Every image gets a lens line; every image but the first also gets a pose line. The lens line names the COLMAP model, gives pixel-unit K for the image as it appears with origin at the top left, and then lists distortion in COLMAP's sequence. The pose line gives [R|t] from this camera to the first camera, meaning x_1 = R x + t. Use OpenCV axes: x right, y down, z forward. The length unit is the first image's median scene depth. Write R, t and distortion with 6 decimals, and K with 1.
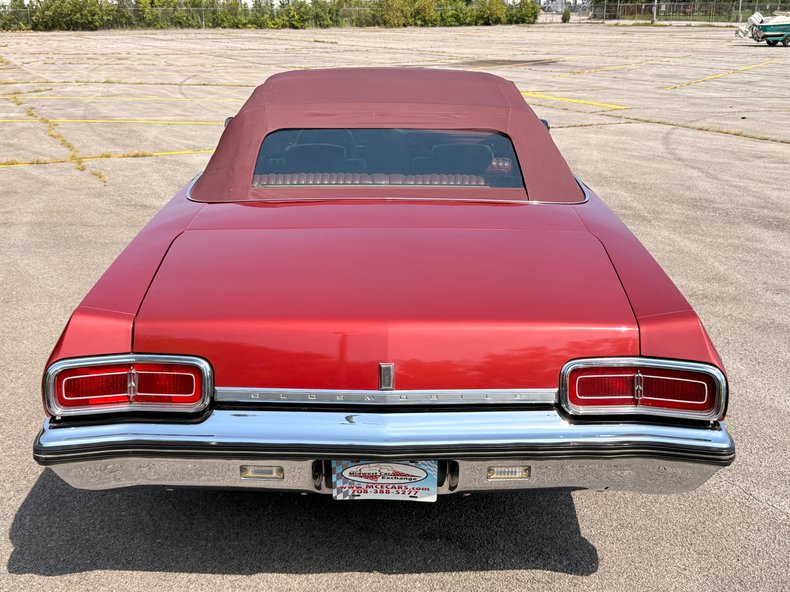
lens RADIAL K [[900.2, 0, 391.9], [0, 900.2, 298.8], [0, 0, 1]] dist [0.176533, -0.427868]
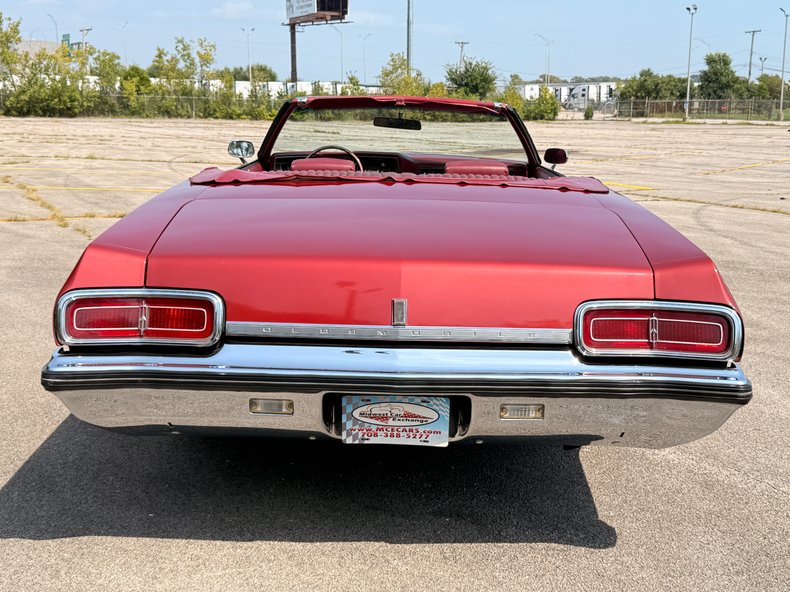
lens RADIAL K [[1016.3, 0, 393.8], [0, 1016.3, 305.4], [0, 0, 1]] dist [0.219050, -0.518448]
pose [[0.999845, 0.017502, -0.001632, -0.008960], [-0.017573, 0.993156, -0.115464, 0.178066], [-0.000400, 0.115475, 0.993310, -0.099366]]
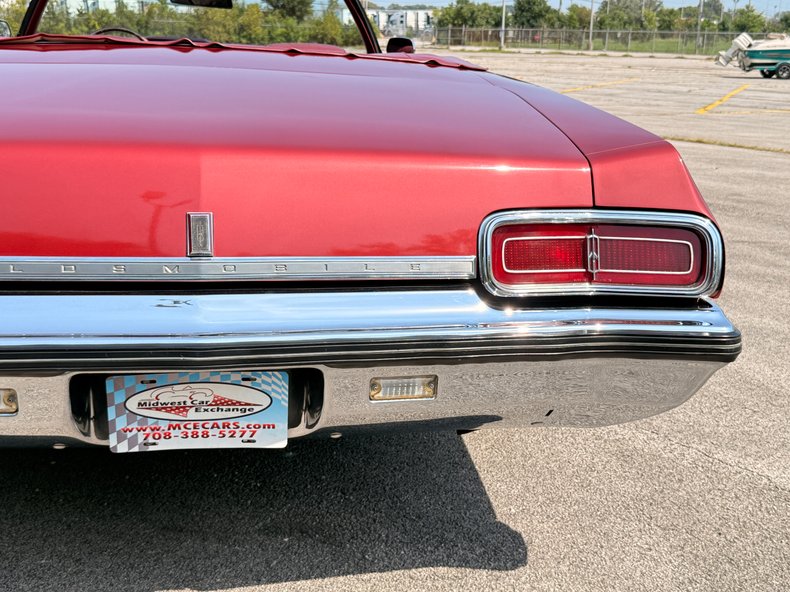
lens RADIAL K [[1016.7, 0, 408.6], [0, 1016.7, 311.3], [0, 0, 1]] dist [0.219955, -0.536324]
pose [[0.983135, -0.016342, 0.182151, 0.004656], [0.024581, 0.998770, -0.043063, 0.145030], [-0.181223, 0.046814, 0.982327, 0.262741]]
